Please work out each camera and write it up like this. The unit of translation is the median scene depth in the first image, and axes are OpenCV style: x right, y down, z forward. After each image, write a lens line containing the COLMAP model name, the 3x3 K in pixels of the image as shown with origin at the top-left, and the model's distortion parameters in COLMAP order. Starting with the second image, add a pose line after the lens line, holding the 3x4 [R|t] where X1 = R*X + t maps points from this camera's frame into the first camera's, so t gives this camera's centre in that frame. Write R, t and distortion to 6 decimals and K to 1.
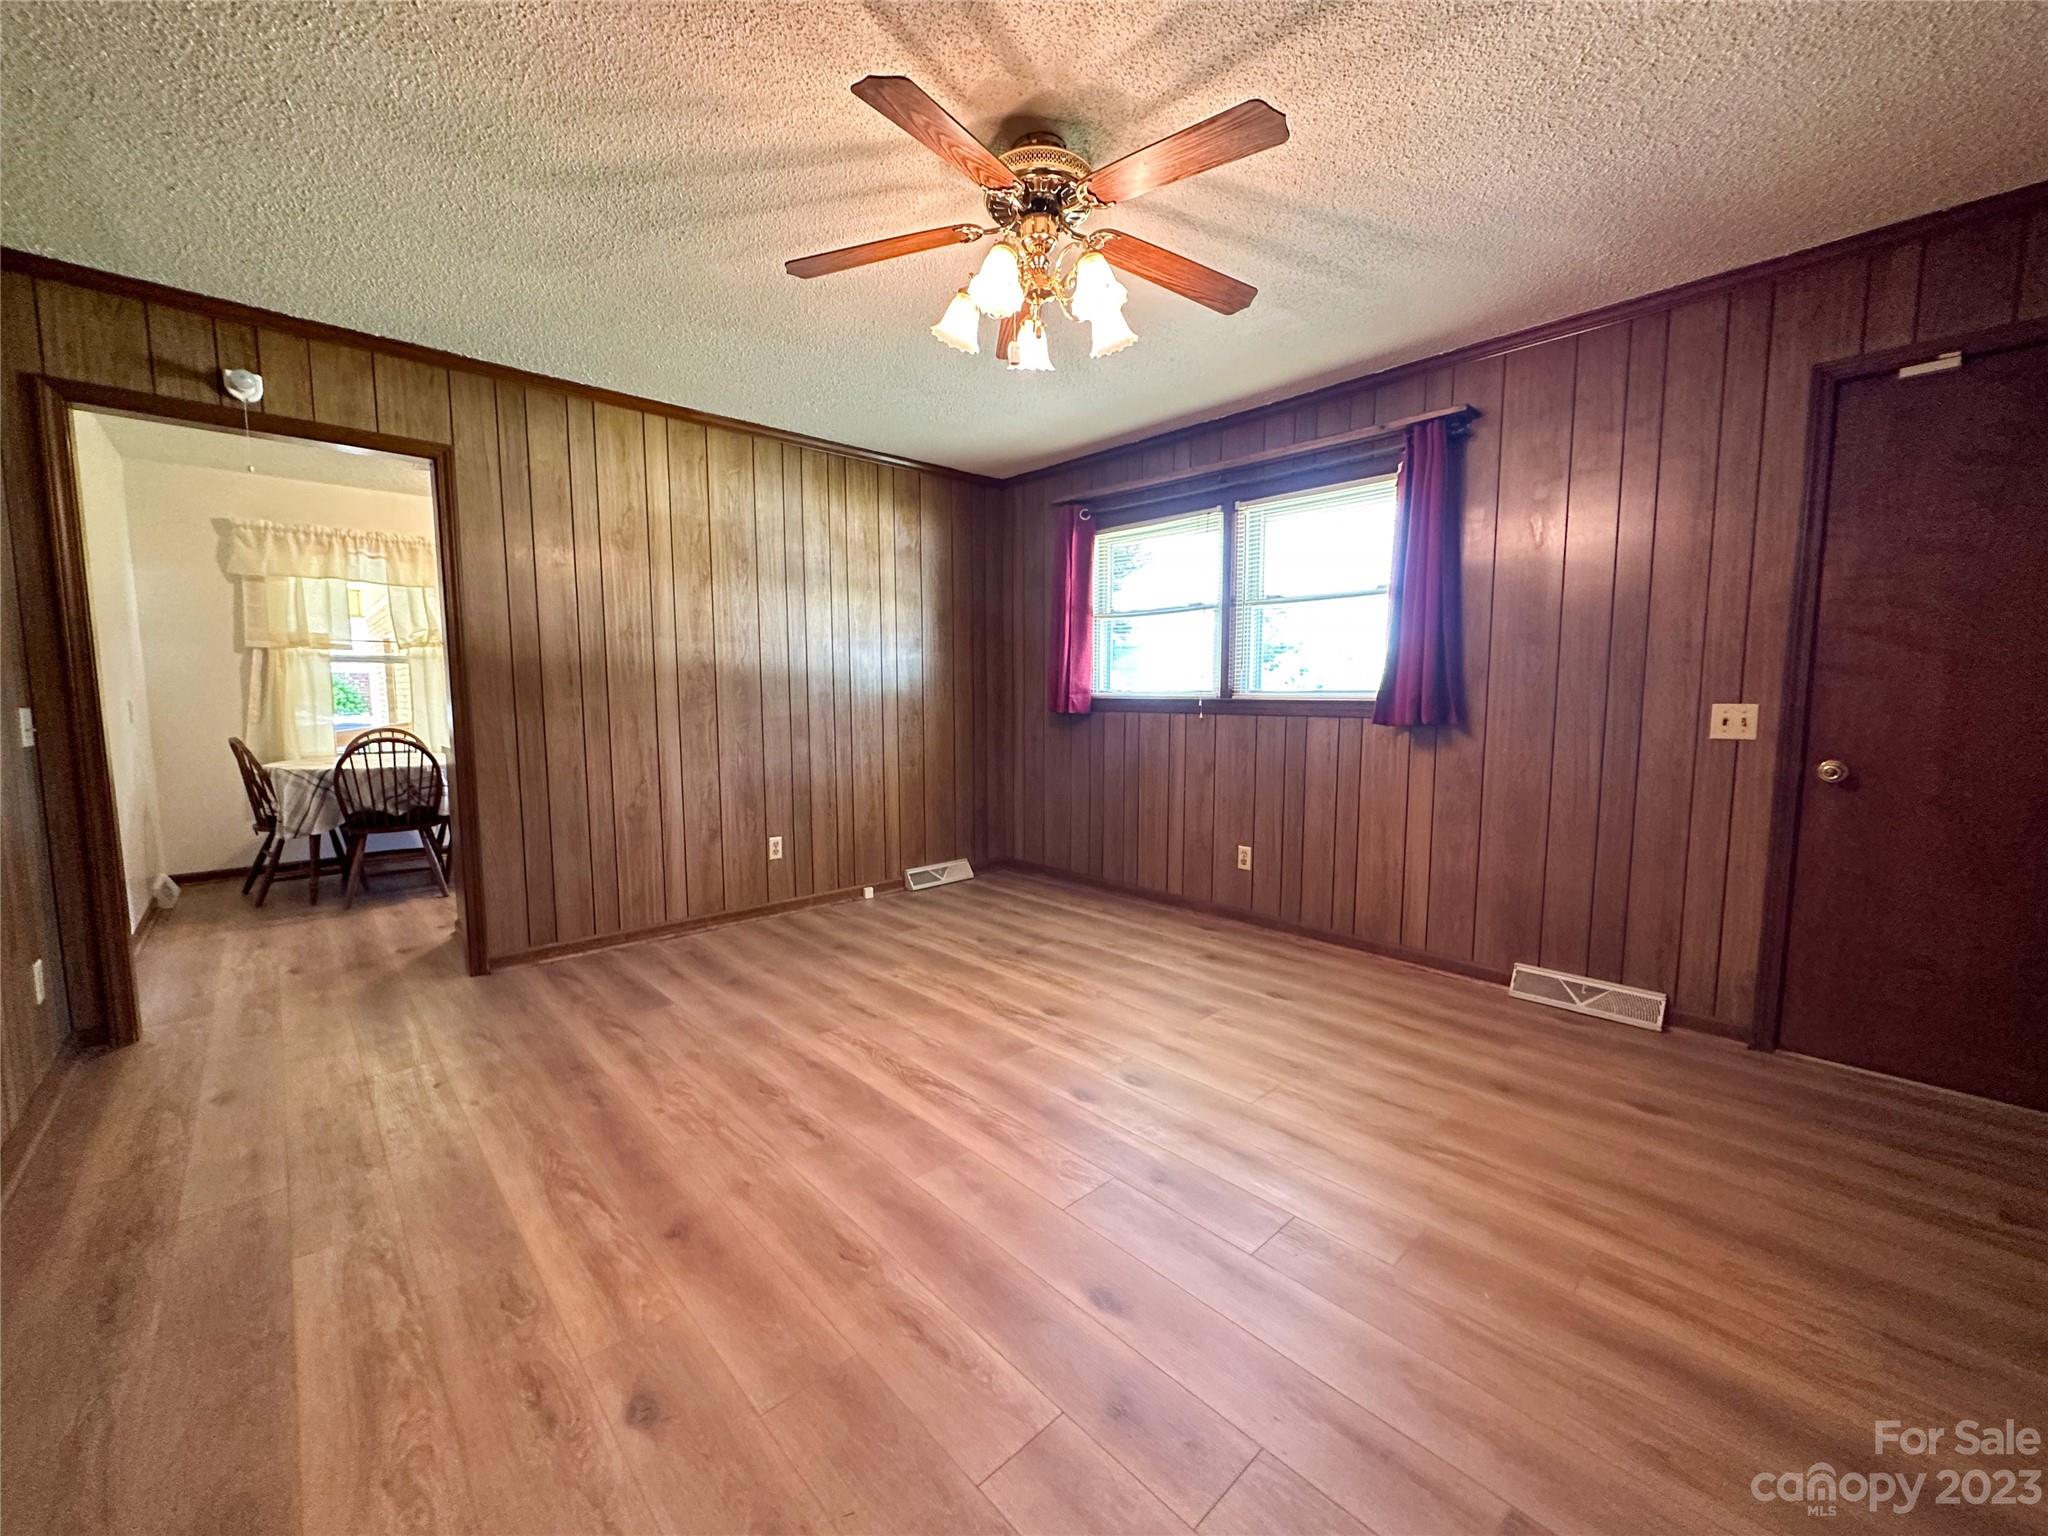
lens RADIAL K [[810.1, 0, 1023.8], [0, 810.1, 768.7], [0, 0, 1]] dist [-0.001855, -0.000003]
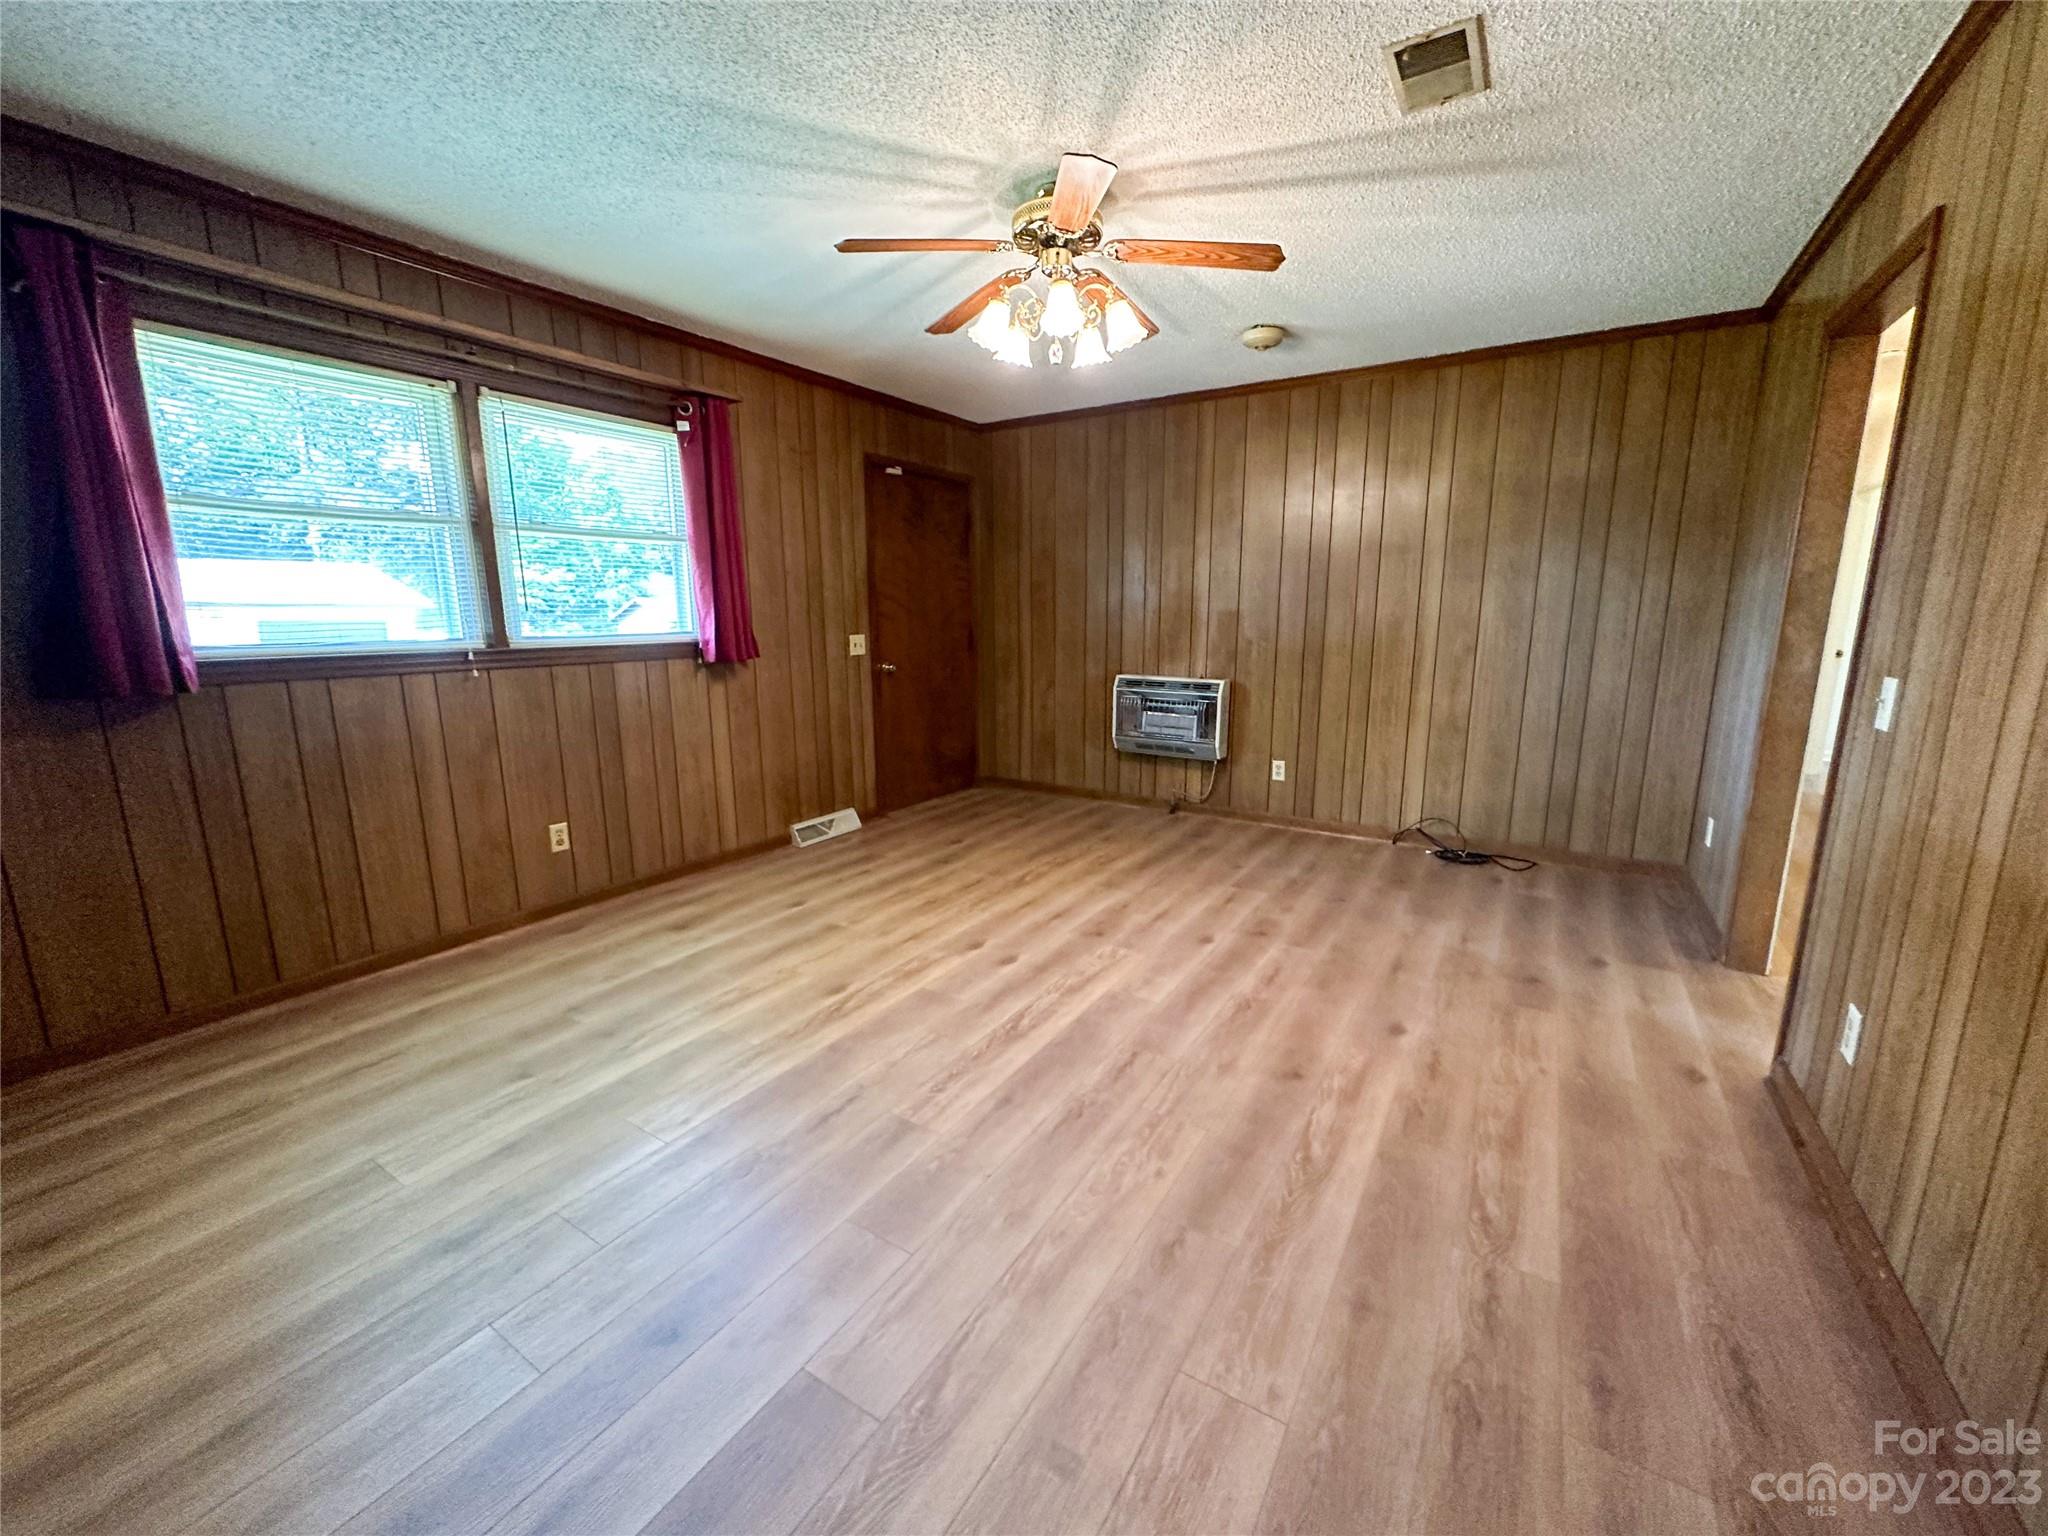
lens RADIAL K [[810.1, 0, 1025.5], [0, 810.1, 769.4], [0, 0, 1]] dist [-0.001855, -0.000003]
pose [[-0.250568, -0.185317, 0.950196, -0.898317], [0.098357, 0.971556, 0.215420, -0.130262], [-0.963090, 0.147436, -0.225214, 1.009881]]
